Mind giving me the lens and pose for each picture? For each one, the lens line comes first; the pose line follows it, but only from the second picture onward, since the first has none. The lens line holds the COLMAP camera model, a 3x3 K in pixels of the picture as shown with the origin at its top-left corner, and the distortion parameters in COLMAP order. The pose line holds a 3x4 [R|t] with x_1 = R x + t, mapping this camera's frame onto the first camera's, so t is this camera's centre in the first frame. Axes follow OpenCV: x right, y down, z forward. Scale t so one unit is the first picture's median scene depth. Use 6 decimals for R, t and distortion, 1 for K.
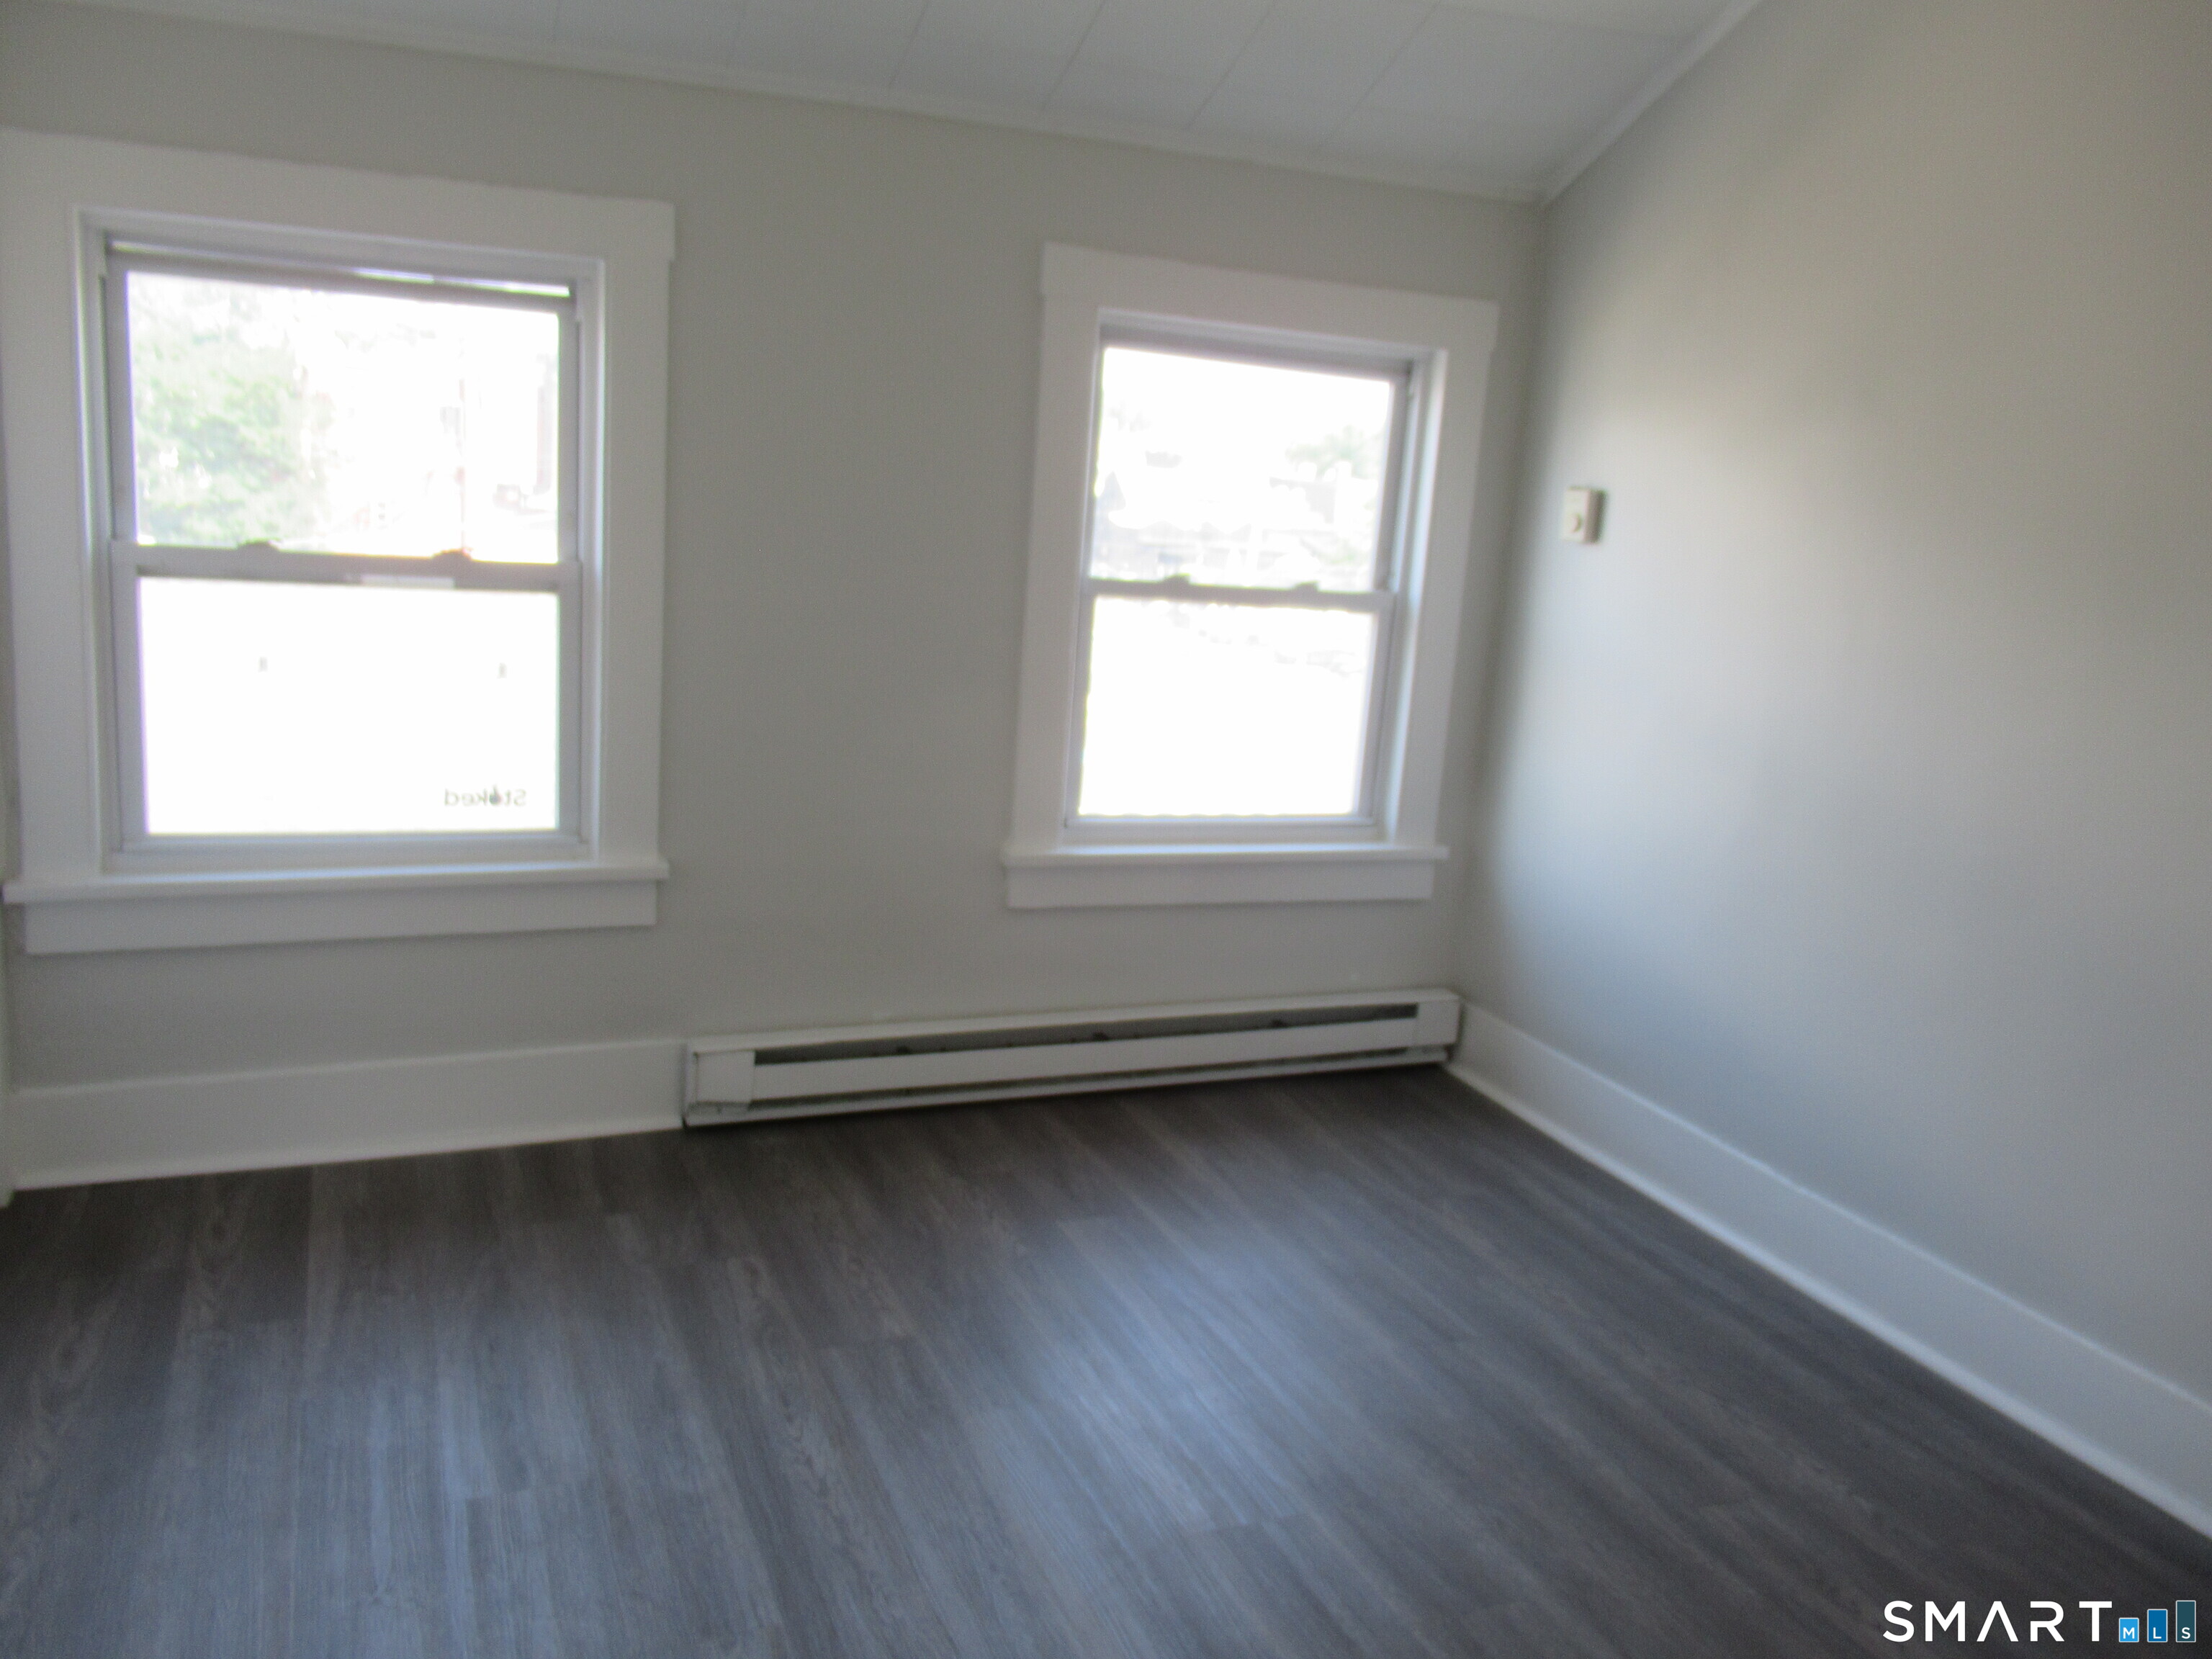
lens RADIAL K [[1757.0, 0, 1098.5], [0, 1757.0, 840.9], [0, 0, 1]] dist [-0.000340, -0.002203]
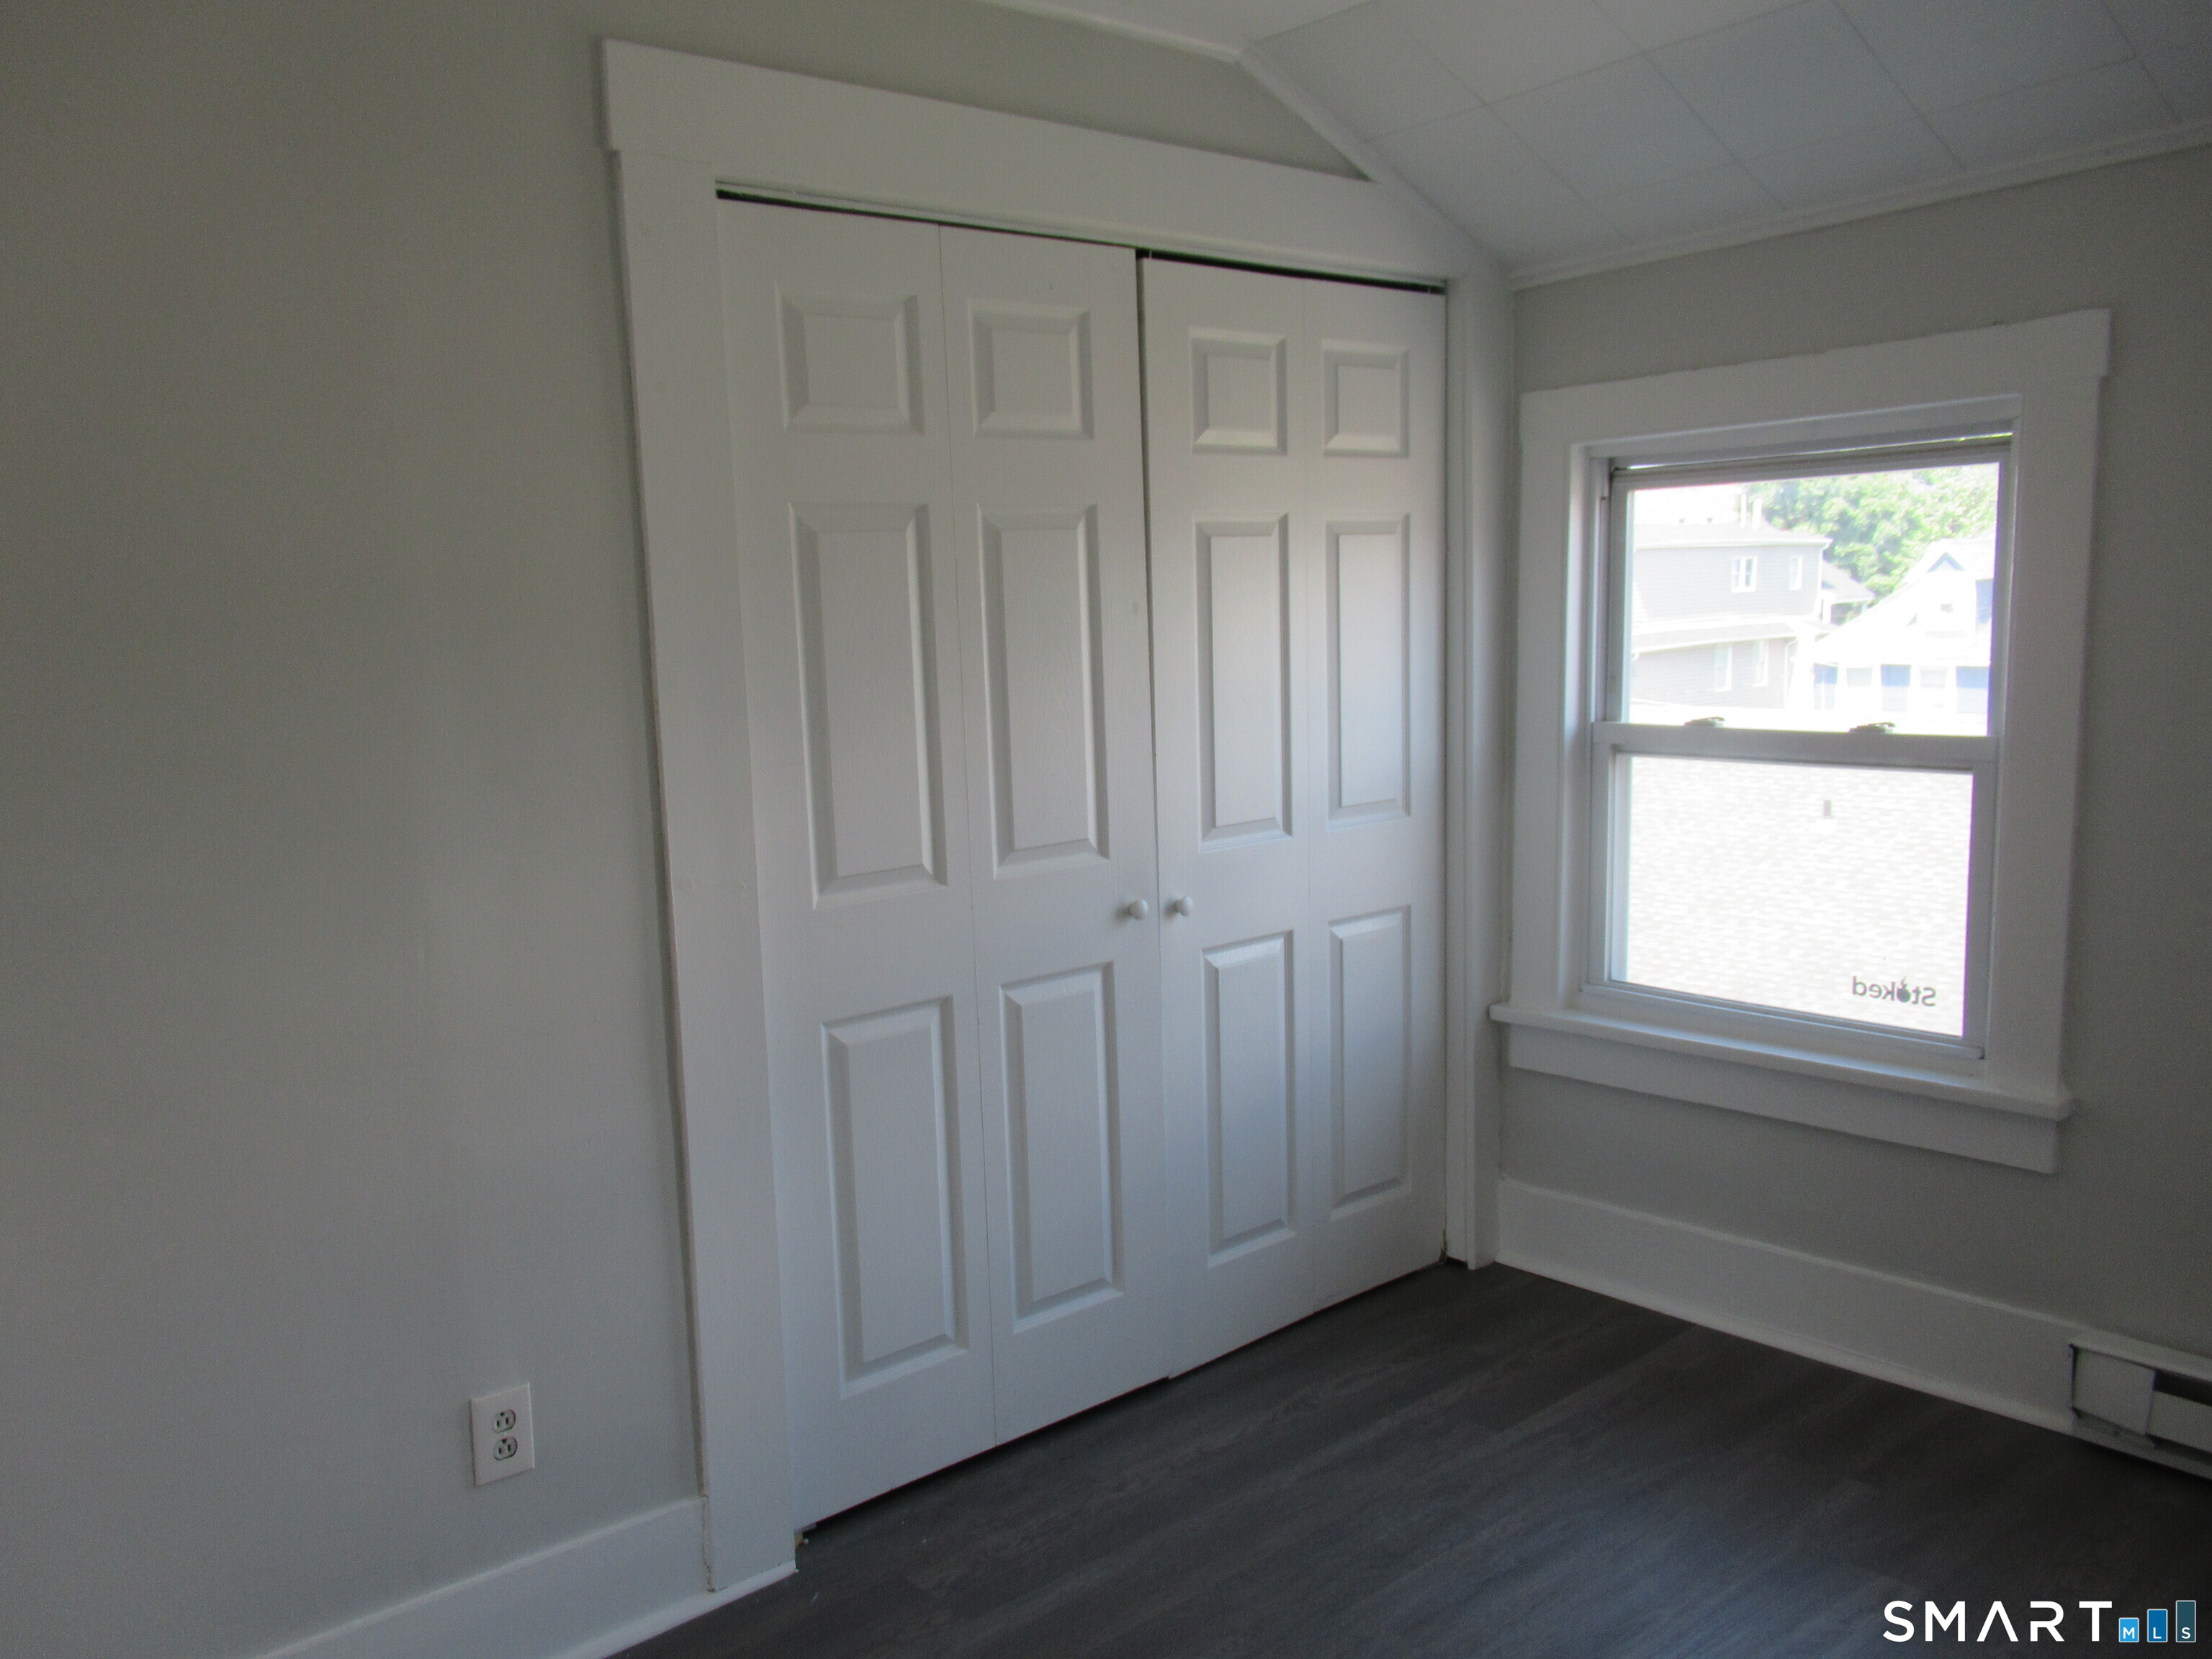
lens RADIAL K [[1757.0, 0, 1098.5], [0, 1757.0, 840.9], [0, 0, 1]] dist [-0.000340, -0.002203]
pose [[0.303468, 0.040943, -0.951962, 0.406385], [-0.151482, 0.988443, -0.005777, -0.035515], [0.940723, 0.145958, 0.306163, 0.328689]]
